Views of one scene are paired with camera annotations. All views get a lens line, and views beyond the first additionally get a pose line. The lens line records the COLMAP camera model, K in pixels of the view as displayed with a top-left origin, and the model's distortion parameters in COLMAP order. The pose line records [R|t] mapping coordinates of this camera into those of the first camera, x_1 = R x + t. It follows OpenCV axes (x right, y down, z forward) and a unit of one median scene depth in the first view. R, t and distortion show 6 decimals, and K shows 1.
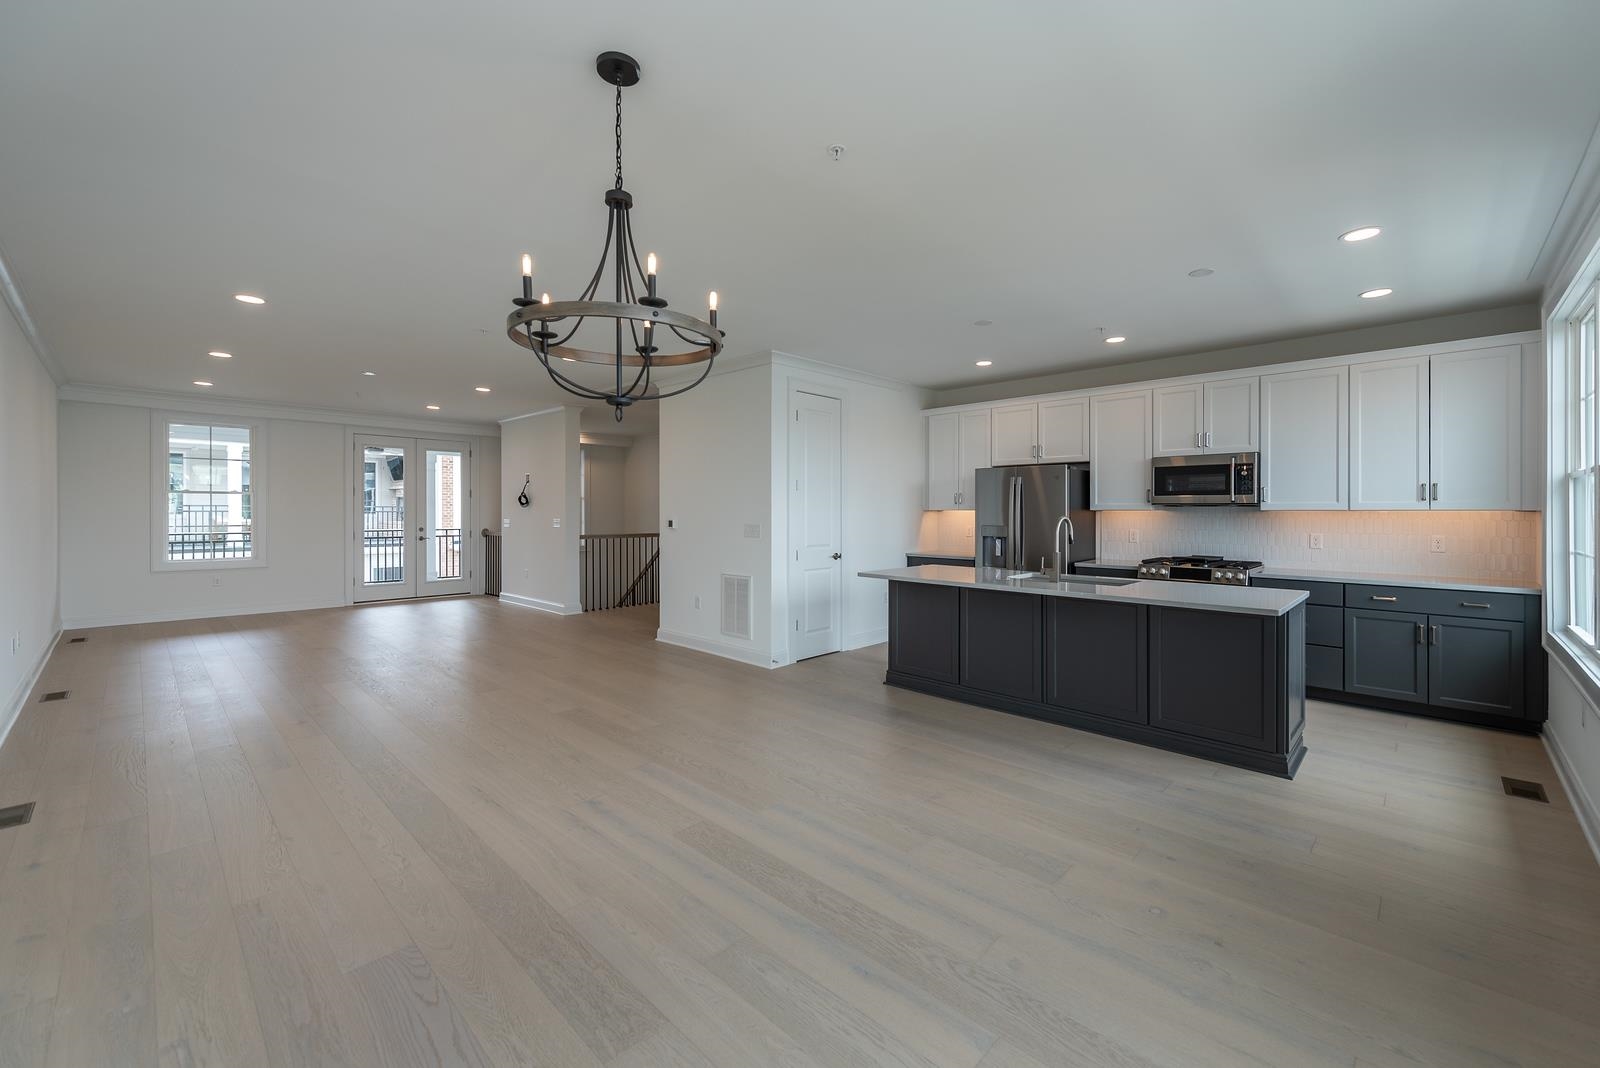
lens RADIAL K [[646.7, 0, 836.6], [0, 646.7, 516.8], [0, 0, 1]] dist [-0.000548, -0.000145]
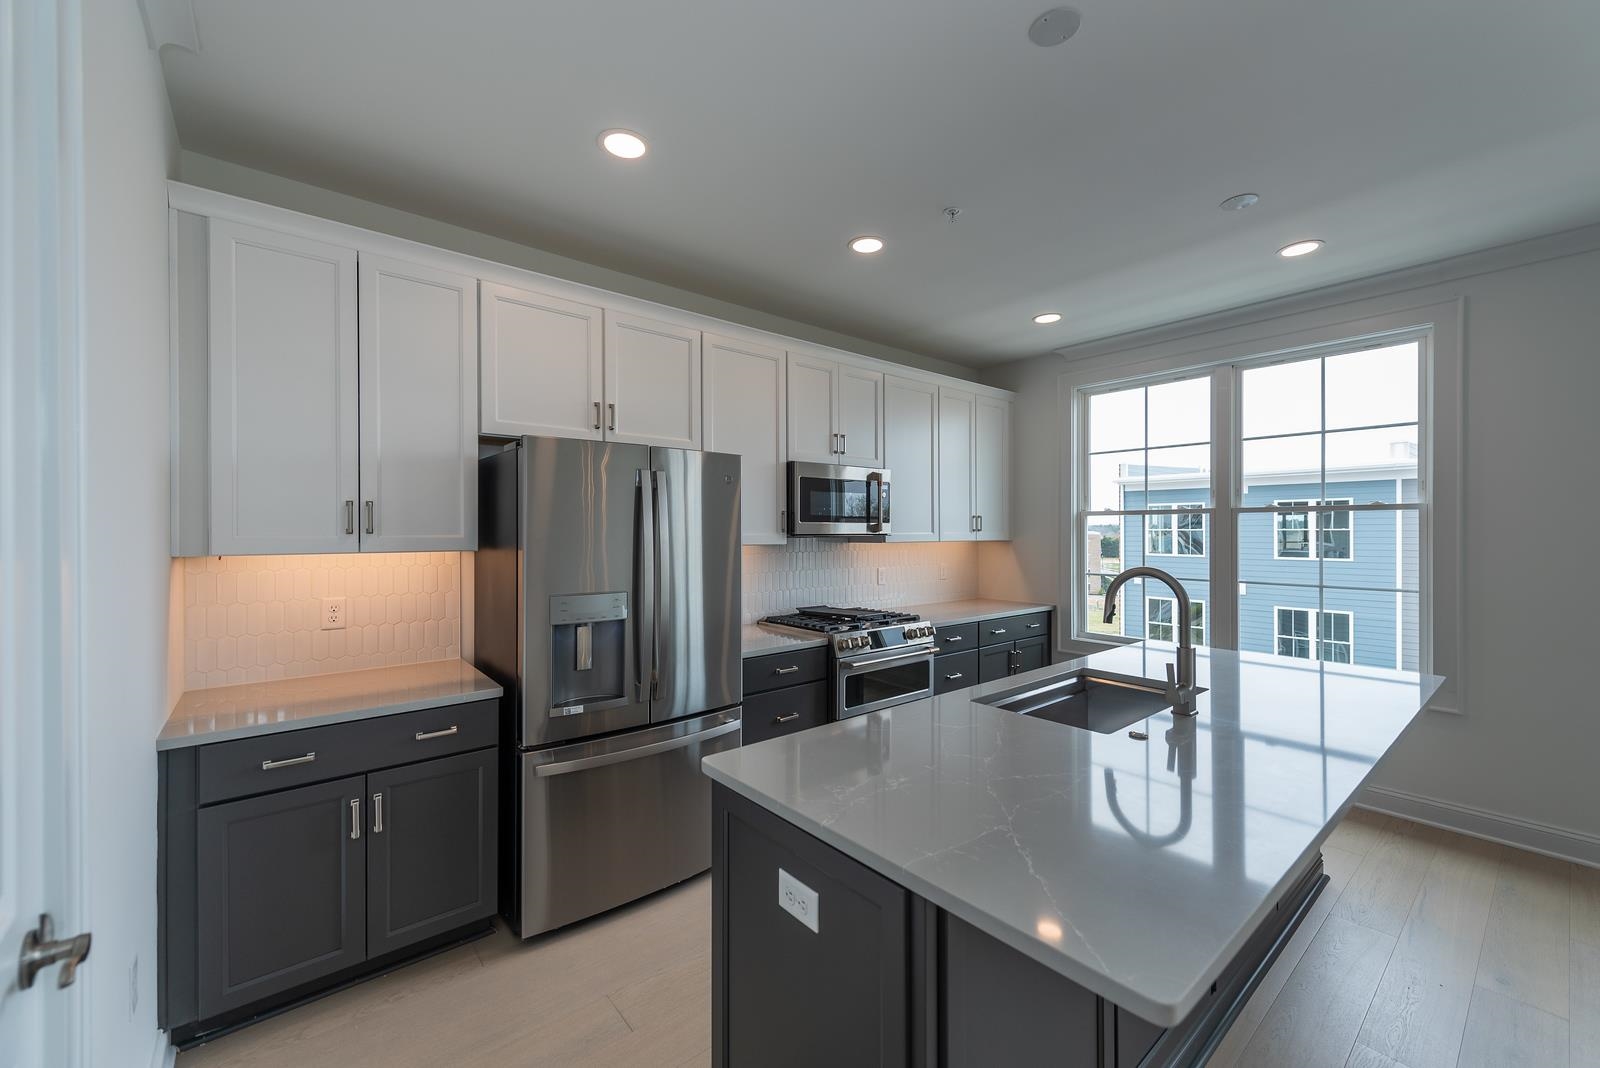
lens RADIAL K [[635.8, 0, 800.0], [0, 635.8, 534.0], [0, 0, 1]] dist [0.000824, 0.000002]
pose [[0.136971, -0.002865, 0.990571, -0.132875], [0.010255, 0.999946, 0.001474, -0.022153], [-0.990522, 0.009956, 0.136993, 0.992619]]
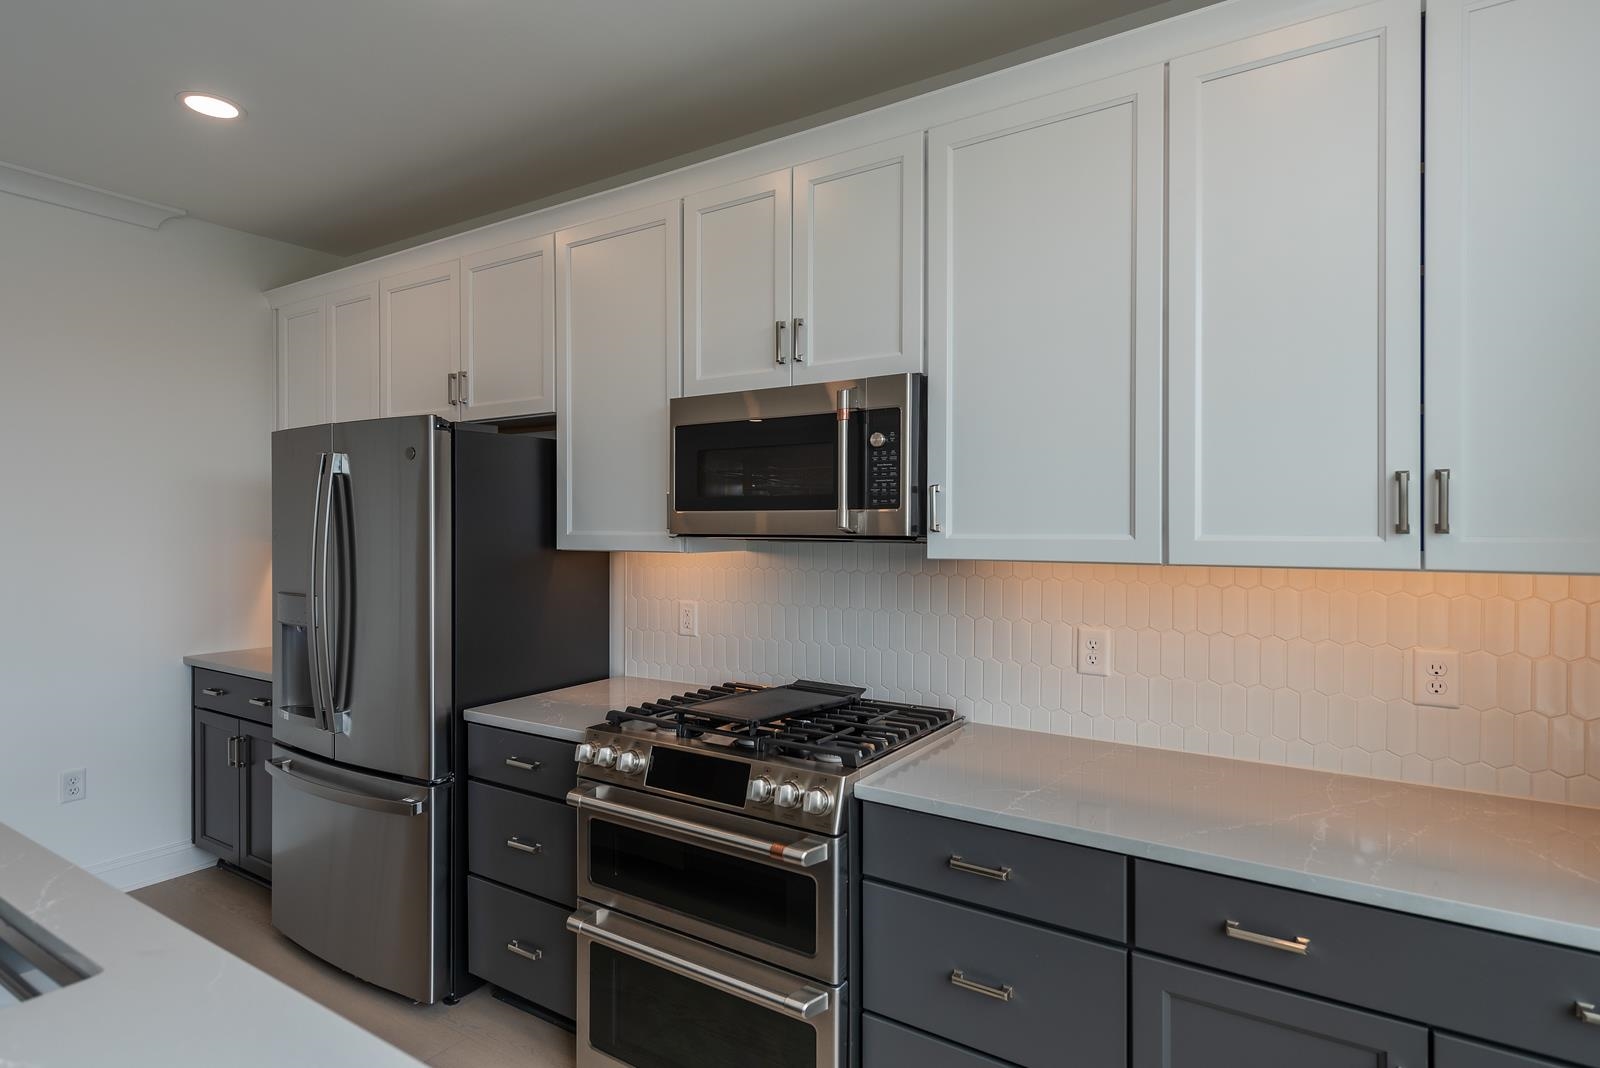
lens RADIAL K [[837.3, 0, 800.0], [0, 837.3, 534.0], [0, 0, 1]] dist [0.003251, 0.000767]
pose [[0.986171, 0.000458, 0.165731, 0.525804], [-0.000567, 1.000000, 0.000609, -0.022161], [-0.165731, -0.000695, 0.986171, 0.607585]]
